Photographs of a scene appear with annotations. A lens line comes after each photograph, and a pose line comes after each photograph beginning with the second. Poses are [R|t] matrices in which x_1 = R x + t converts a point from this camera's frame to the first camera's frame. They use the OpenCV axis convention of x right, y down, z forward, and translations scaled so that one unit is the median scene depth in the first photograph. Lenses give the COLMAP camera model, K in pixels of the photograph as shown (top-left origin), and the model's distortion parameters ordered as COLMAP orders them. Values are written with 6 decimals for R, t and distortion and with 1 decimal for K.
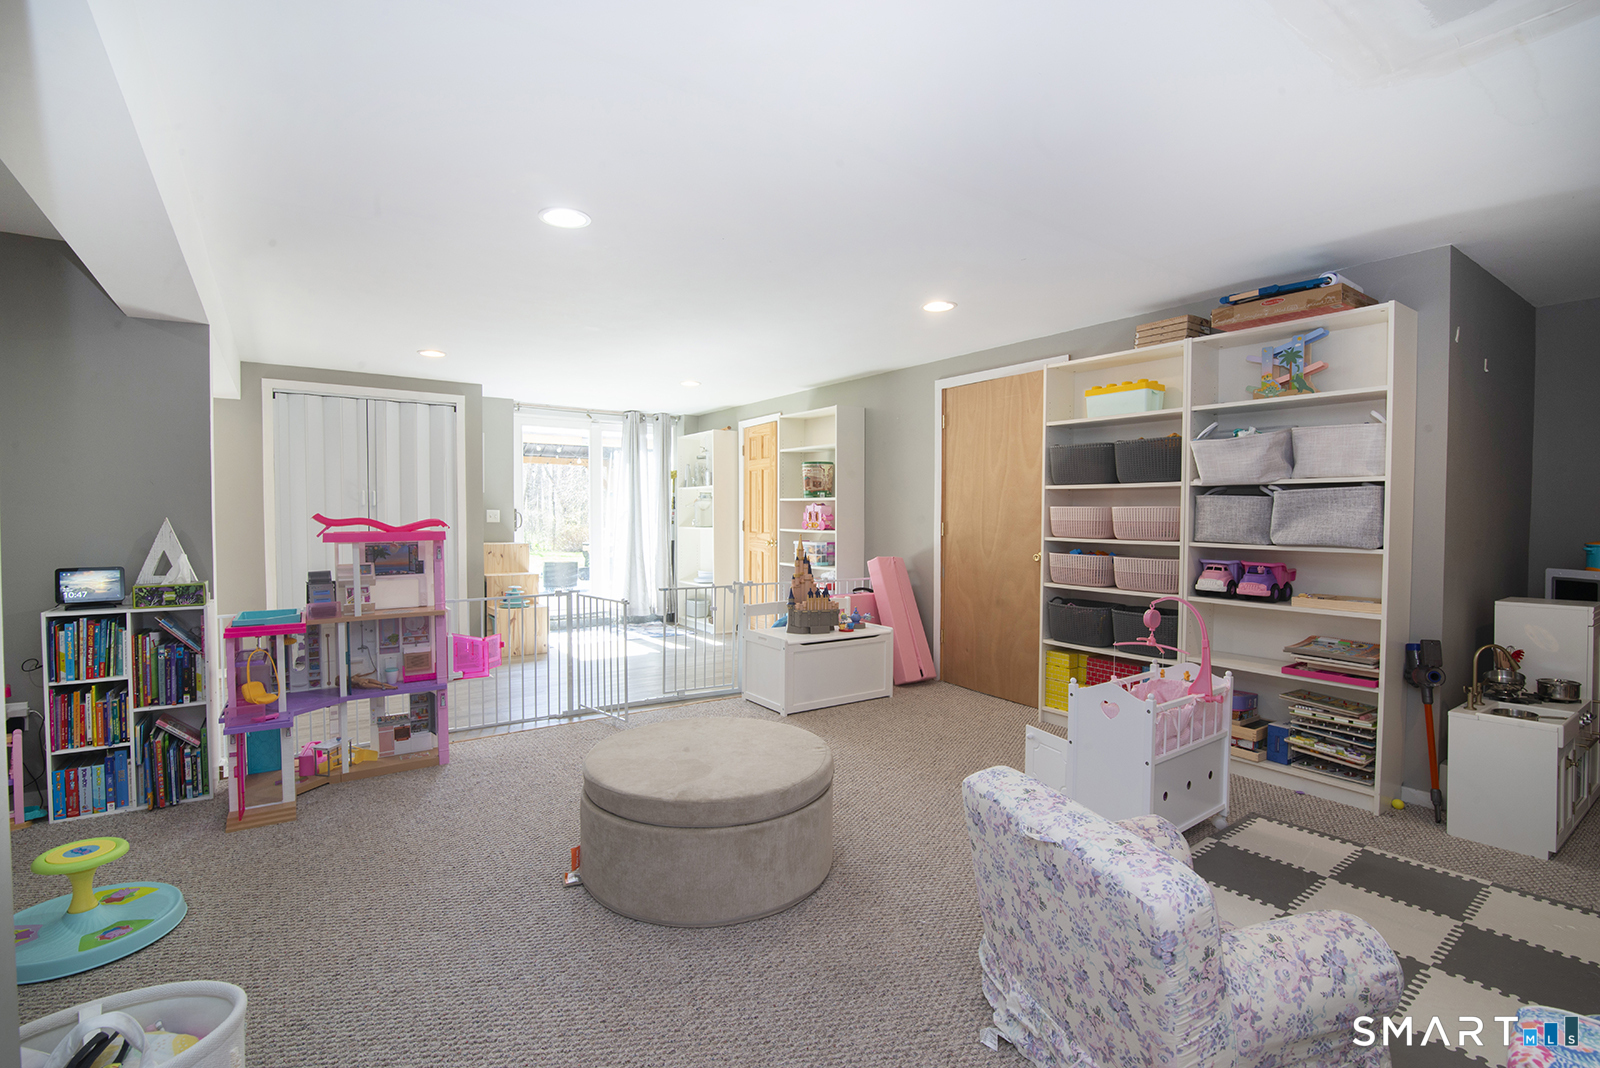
lens RADIAL K [[738.9, 0, 799.9], [0, 738.9, 529.6], [0, 0, 1]] dist [-0.011871, -0.001299]
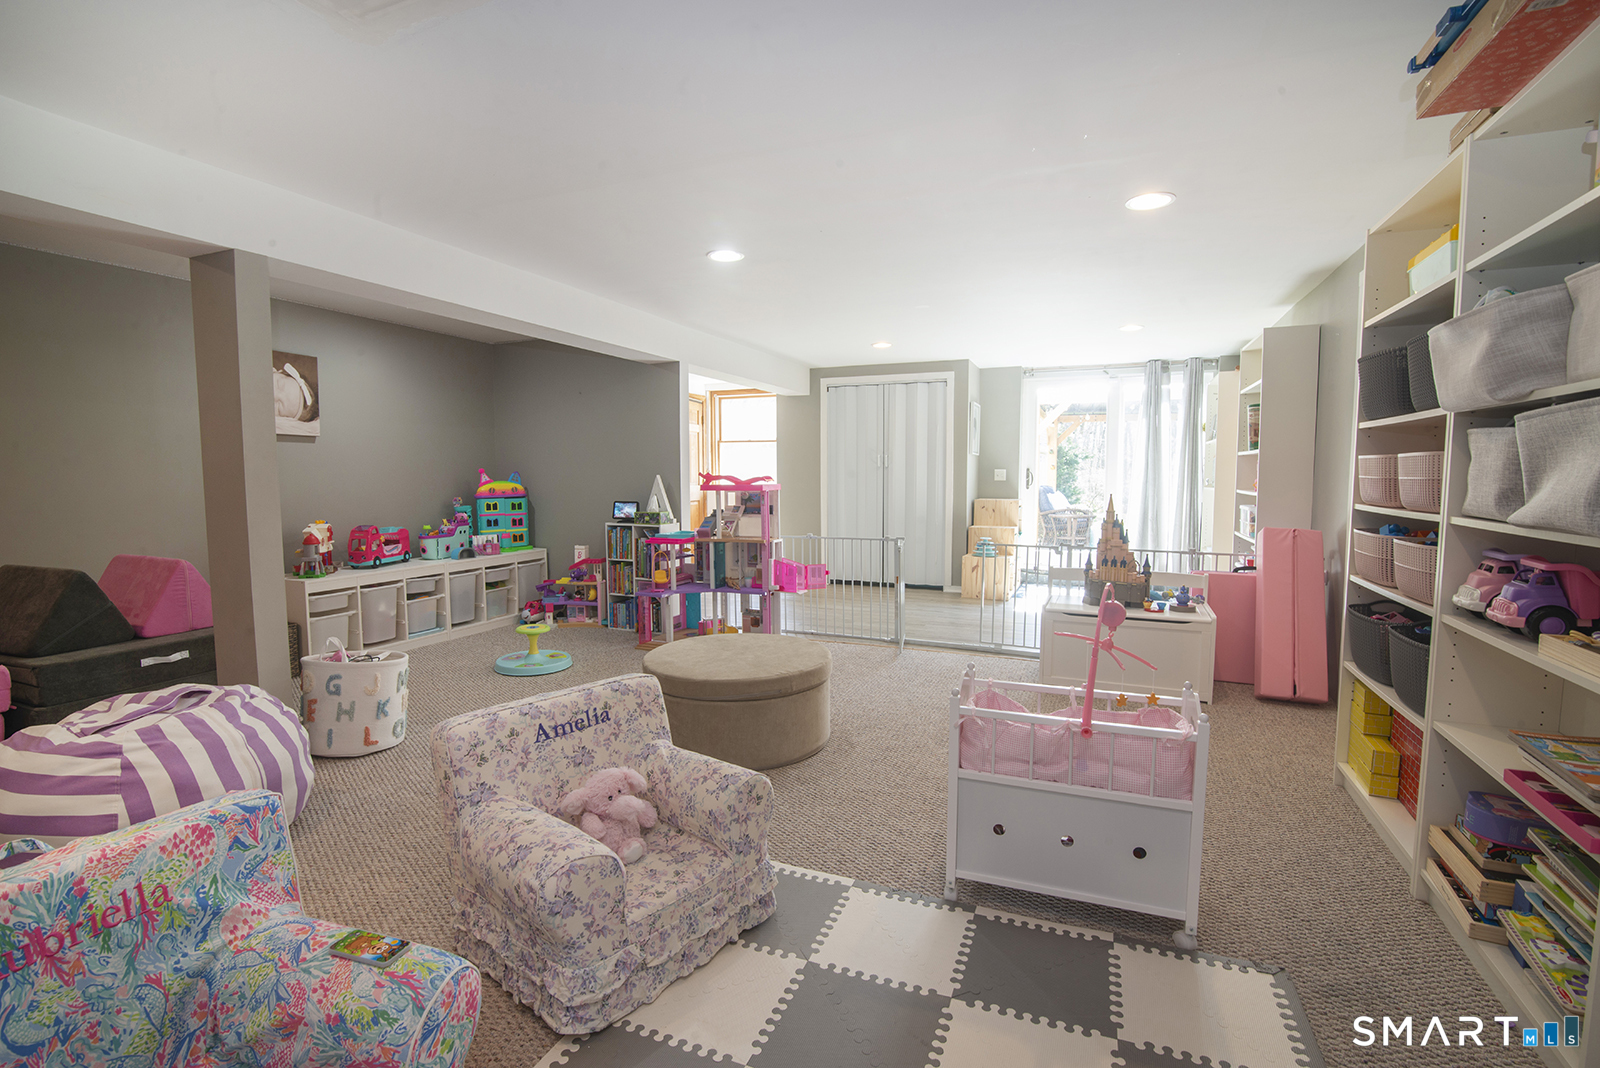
lens RADIAL K [[738.9, 0, 799.0], [0, 738.9, 534.2], [0, 0, 1]] dist [-0.011871, -0.001299]
pose [[0.525372, 0.065807, -0.848324, 0.736415], [-0.015573, 0.997581, 0.067742, 0.000963], [0.850730, -0.022379, 0.525126, 0.300962]]
